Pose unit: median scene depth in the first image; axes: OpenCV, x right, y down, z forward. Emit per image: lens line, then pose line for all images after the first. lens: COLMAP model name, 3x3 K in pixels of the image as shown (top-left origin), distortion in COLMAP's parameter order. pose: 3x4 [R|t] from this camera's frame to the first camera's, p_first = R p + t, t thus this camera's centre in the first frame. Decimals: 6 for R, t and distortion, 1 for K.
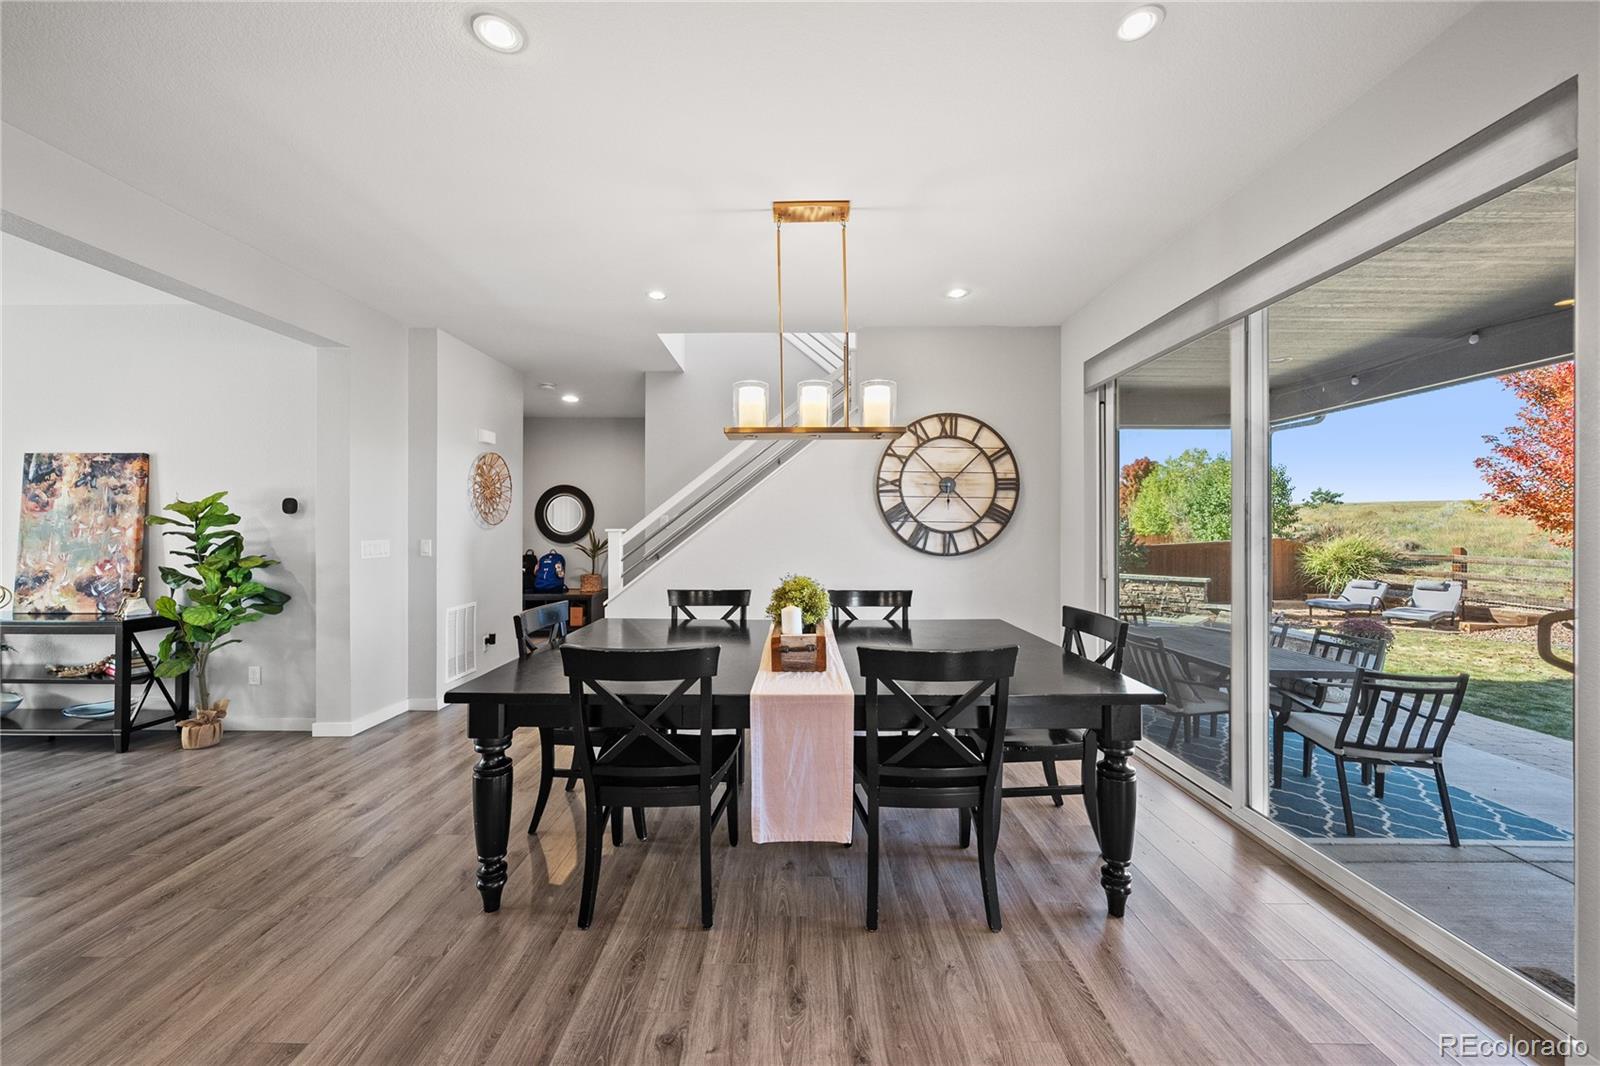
lens RADIAL K [[578.0, 0, 798.0], [0, 578.0, 528.5], [0, 0, 1]] dist [-0.001207, -0.000047]
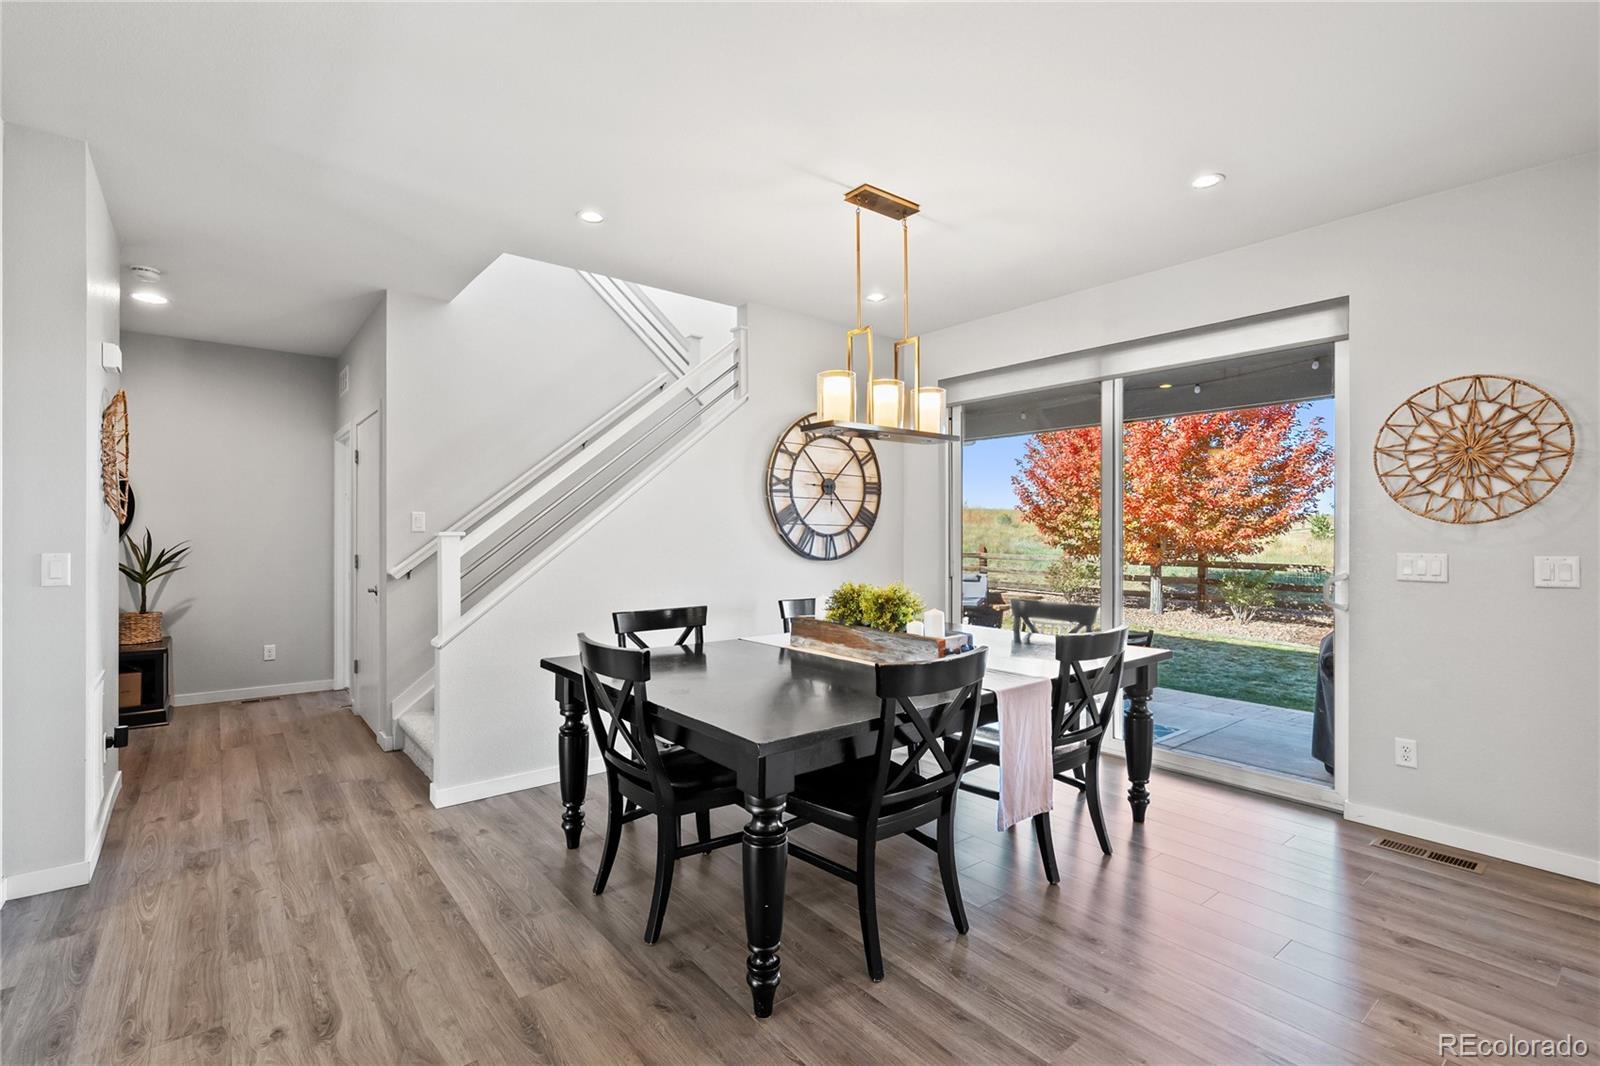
lens RADIAL K [[723.2, 0, 800.0], [0, 723.2, 533.0], [0, 0, 1]] dist [0.001634, -0.000190]
pose [[0.775829, -0.000478, 0.630943, -0.537973], [-0.001945, 0.999993, 0.003149, -0.001676], [-0.630940, -0.003670, 0.775823, 0.096263]]
